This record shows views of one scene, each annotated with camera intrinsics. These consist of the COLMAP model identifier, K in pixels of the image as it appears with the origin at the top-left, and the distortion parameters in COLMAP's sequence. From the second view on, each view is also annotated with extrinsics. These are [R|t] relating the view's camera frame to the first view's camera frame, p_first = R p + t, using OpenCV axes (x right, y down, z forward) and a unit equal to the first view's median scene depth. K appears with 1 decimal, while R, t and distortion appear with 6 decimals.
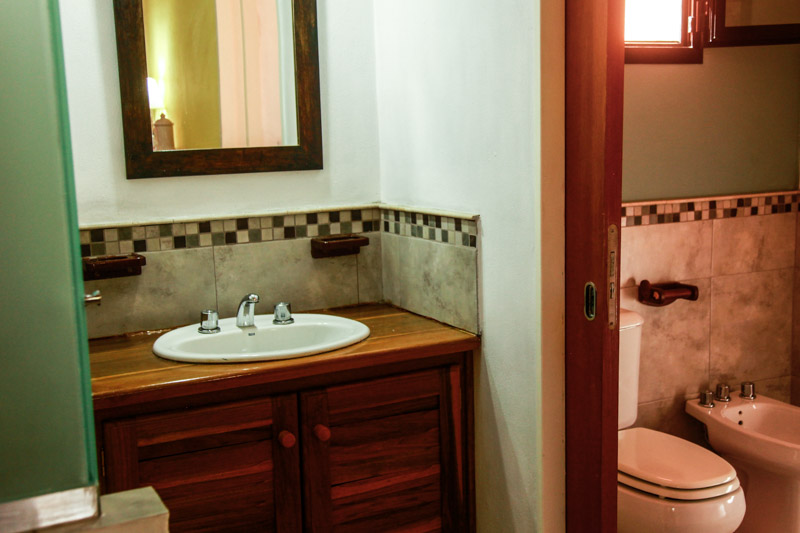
lens RADIAL K [[913.9, 0, 400.0], [0, 913.9, 266.5], [0, 0, 1]] dist [0.023347, 0.022283]
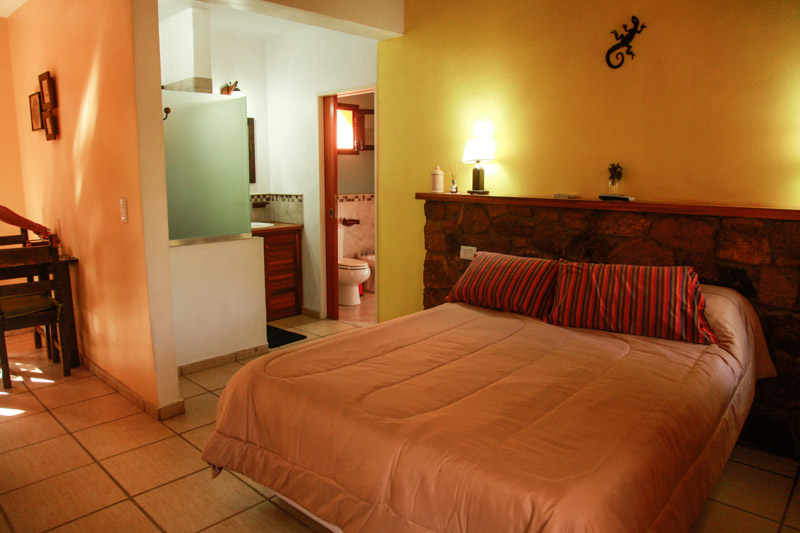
lens RADIAL K [[558.3, 0, 400.0], [0, 558.3, 266.5], [0, 0, 1]] dist [-0.143483, -0.000092]
pose [[0.938997, -0.028451, 0.342746, -0.294419], [0.022156, 0.999507, 0.022268, 0.179237], [-0.343211, -0.013316, 0.939164, -1.183014]]
